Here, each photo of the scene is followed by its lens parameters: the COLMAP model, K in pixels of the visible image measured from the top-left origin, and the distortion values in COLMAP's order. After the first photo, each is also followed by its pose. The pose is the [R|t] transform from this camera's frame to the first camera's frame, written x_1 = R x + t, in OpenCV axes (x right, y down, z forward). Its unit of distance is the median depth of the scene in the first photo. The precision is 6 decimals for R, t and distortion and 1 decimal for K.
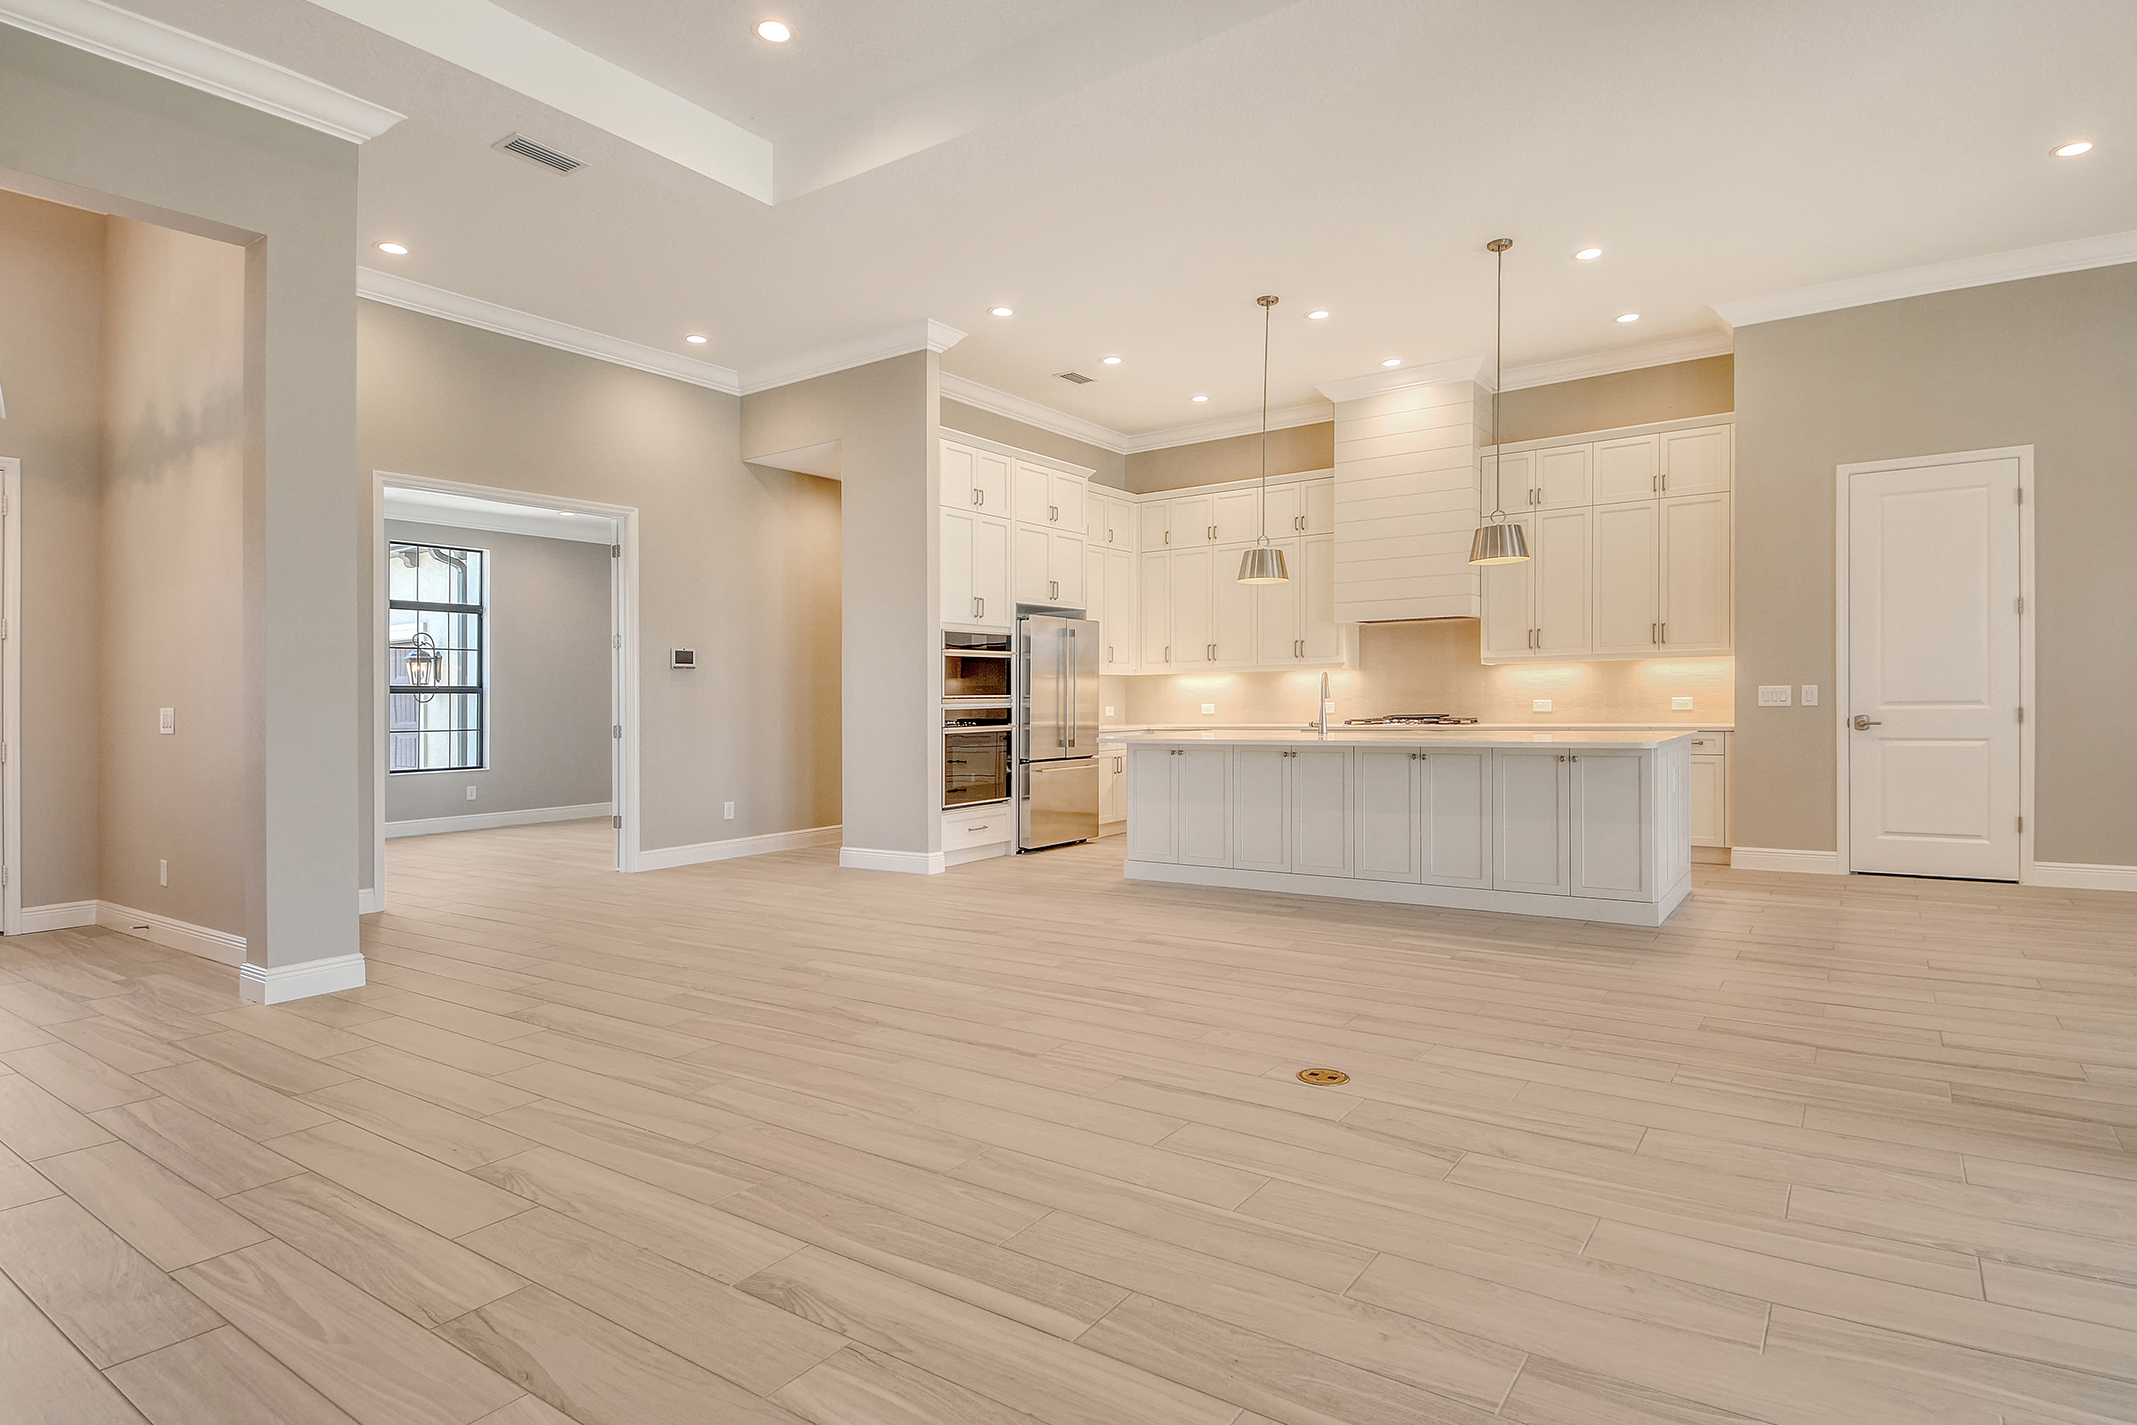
lens RADIAL K [[1135.6, 0, 1038.8], [0, 1135.6, 718.0], [0, 0, 1]] dist [0.012790, -0.013721]
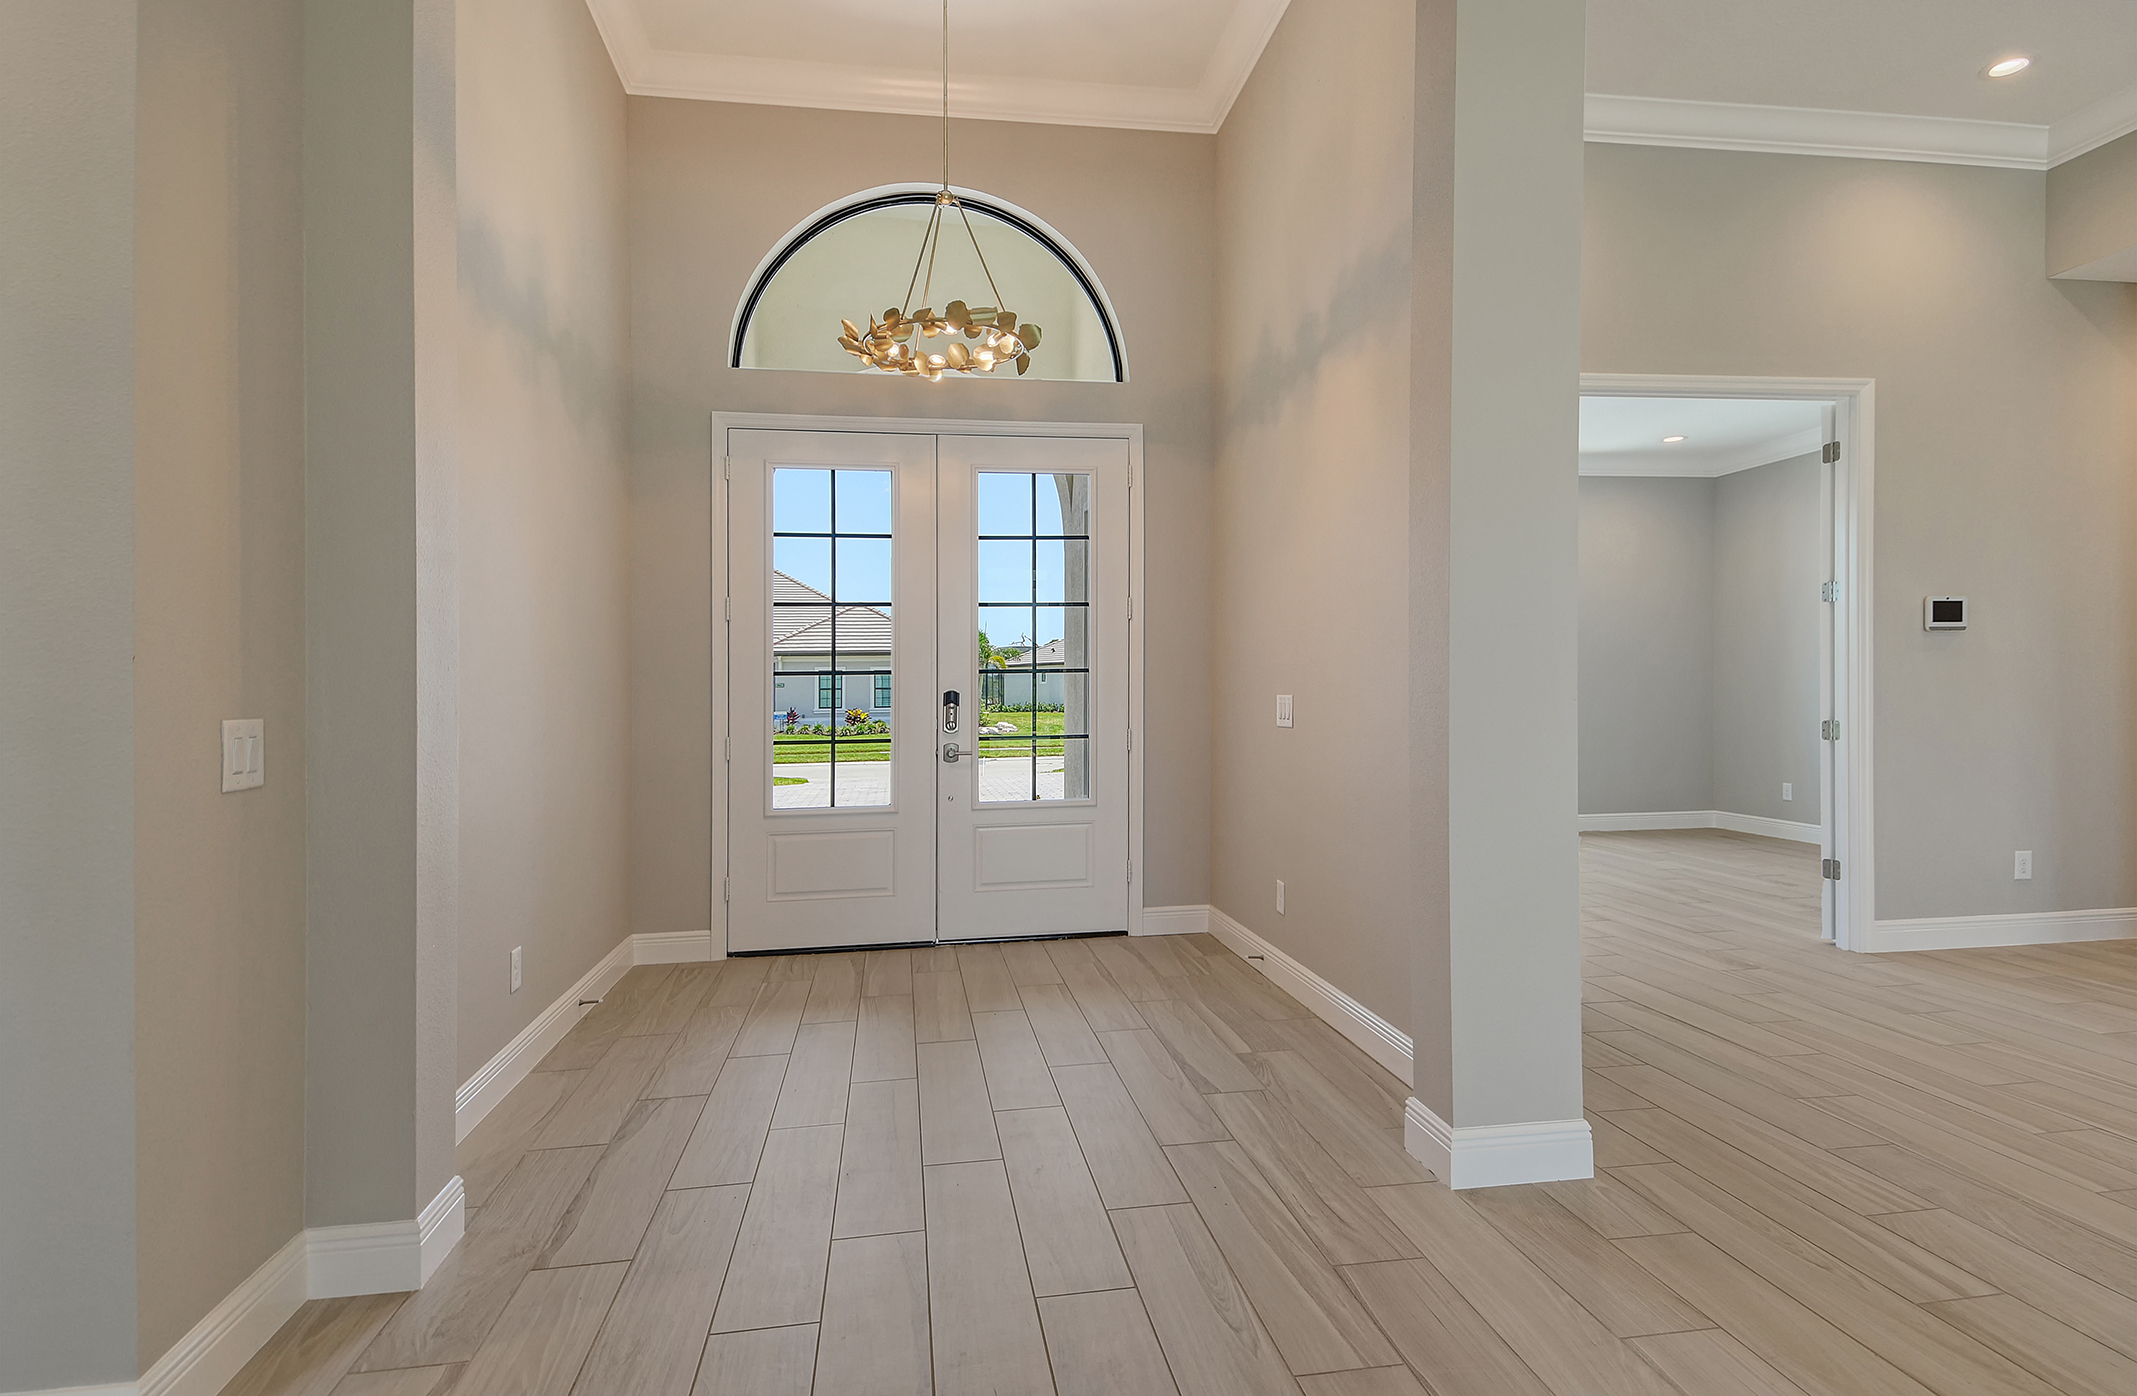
lens RADIAL K [[1134.6, 0, 1073.9], [0, 1134.6, 715.3], [0, 0, 1]] dist [0.021441, -0.001481]
pose [[0.708885, 0.020418, -0.705029, -0.249159], [-0.007218, 0.999739, 0.021696, -0.008555], [0.705287, -0.010291, 0.708847, 0.266714]]
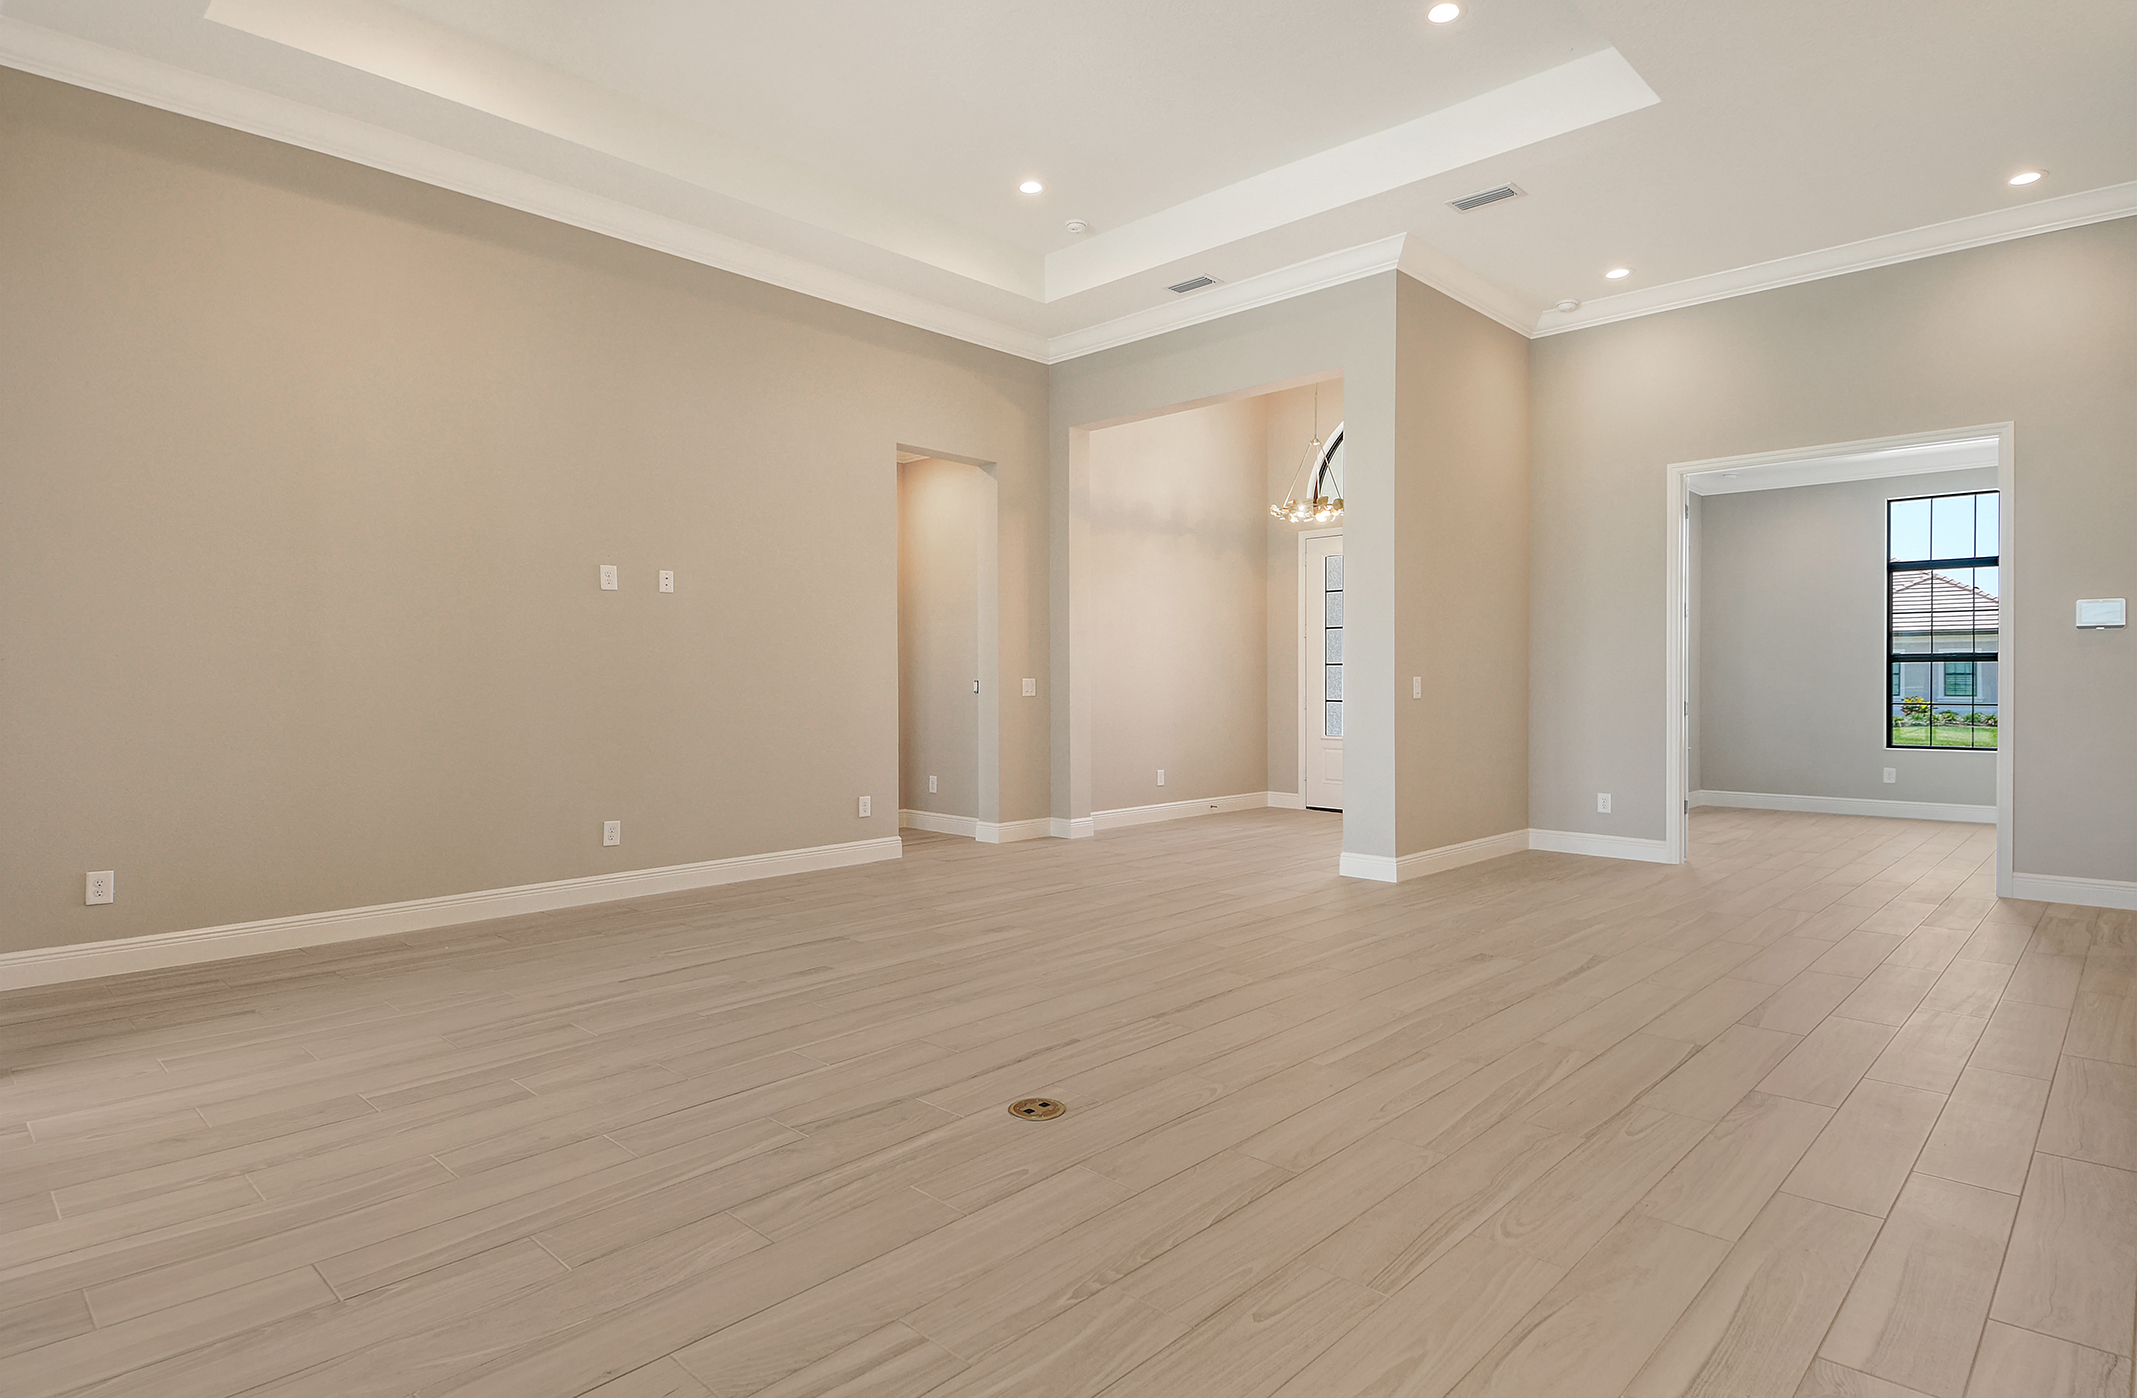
lens RADIAL K [[1134.6, 0, 1078.3], [0, 1134.6, 697.0], [0, 0, 1]] dist [0.021441, -0.001481]
pose [[-0.137607, 0.026721, -0.990126, 0.516260], [-0.010419, 0.999542, 0.028424, -0.013130], [0.990432, 0.014227, -0.137265, 0.534751]]
